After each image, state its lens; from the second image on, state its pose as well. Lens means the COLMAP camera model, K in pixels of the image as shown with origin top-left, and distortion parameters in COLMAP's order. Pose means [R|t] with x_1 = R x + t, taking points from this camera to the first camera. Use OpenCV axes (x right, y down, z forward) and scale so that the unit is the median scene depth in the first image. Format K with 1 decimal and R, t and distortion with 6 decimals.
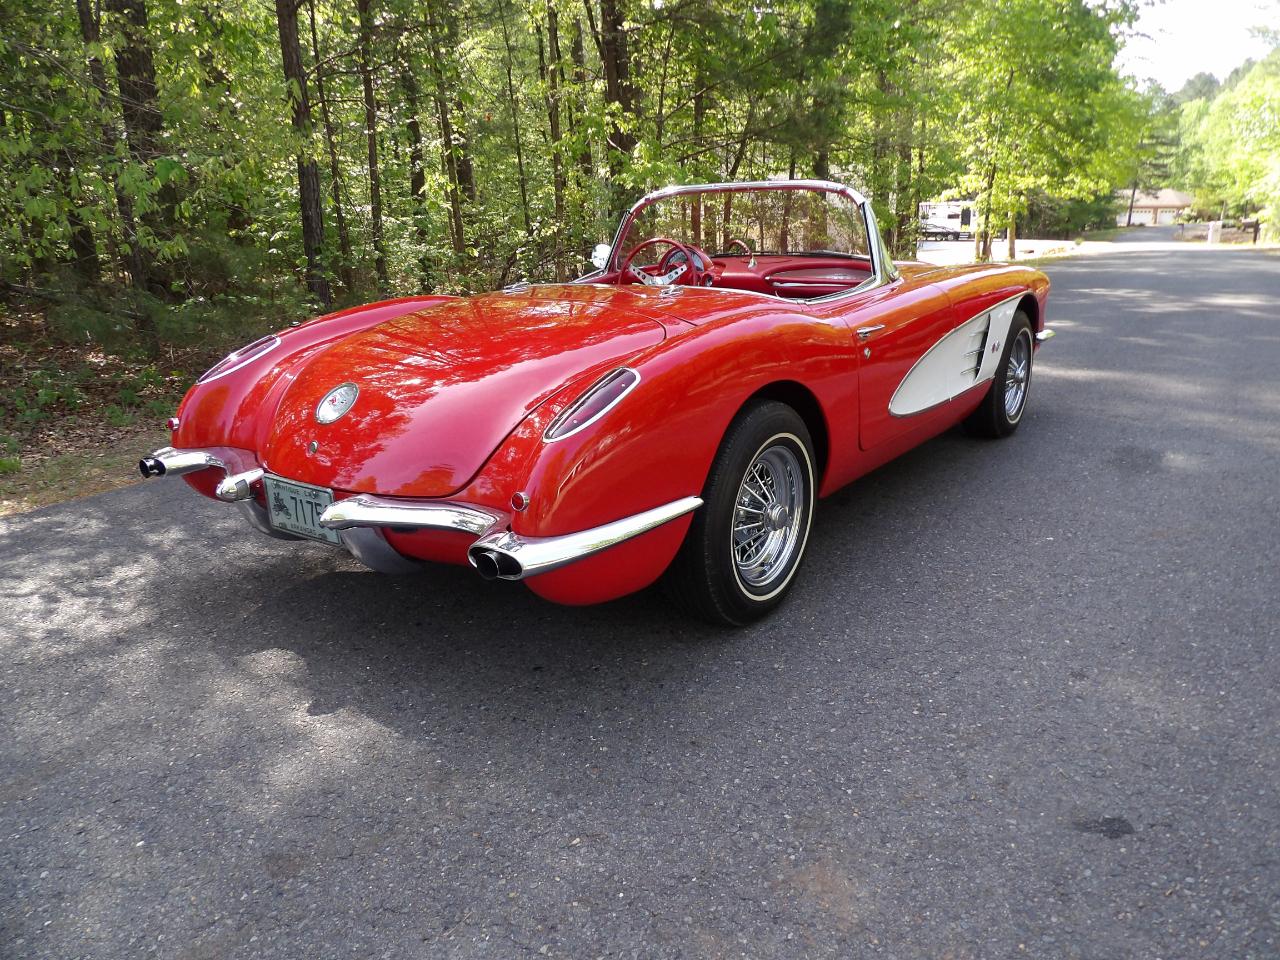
lens RADIAL K [[913.9, 0, 638.9], [0, 913.9, 470.3], [0, 0, 1]] dist [-0.026678, 0.030777]
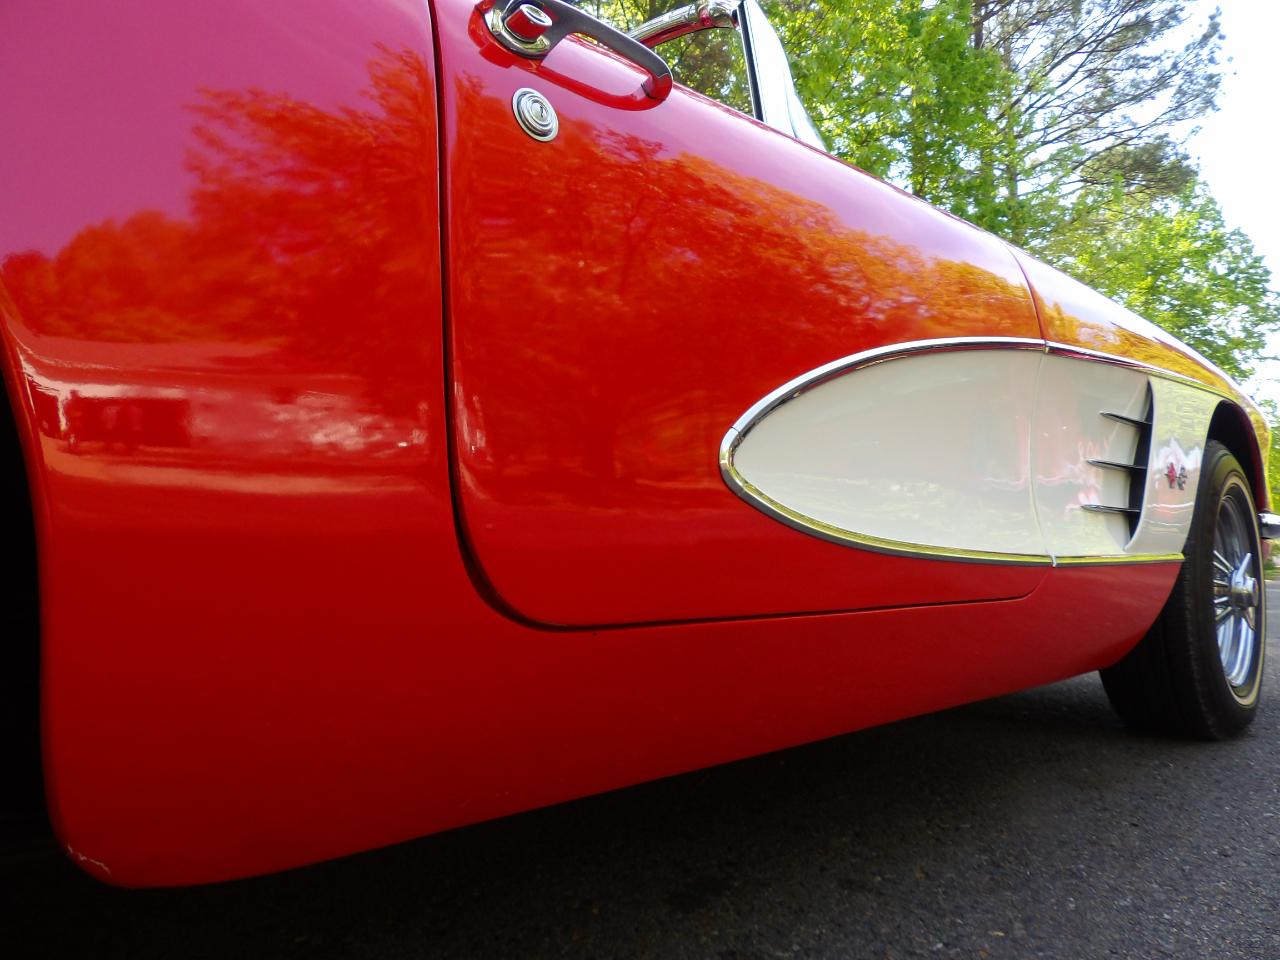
lens RADIAL K [[913.9, 0, 635.9], [0, 913.9, 480.5], [0, 0, 1]] dist [-0.026678, 0.030777]
pose [[0.990690, 0.026986, -0.133437, 0.200347], [-0.072212, 0.935071, -0.347026, 0.011983], [0.115408, 0.353431, 0.928314, 0.568609]]
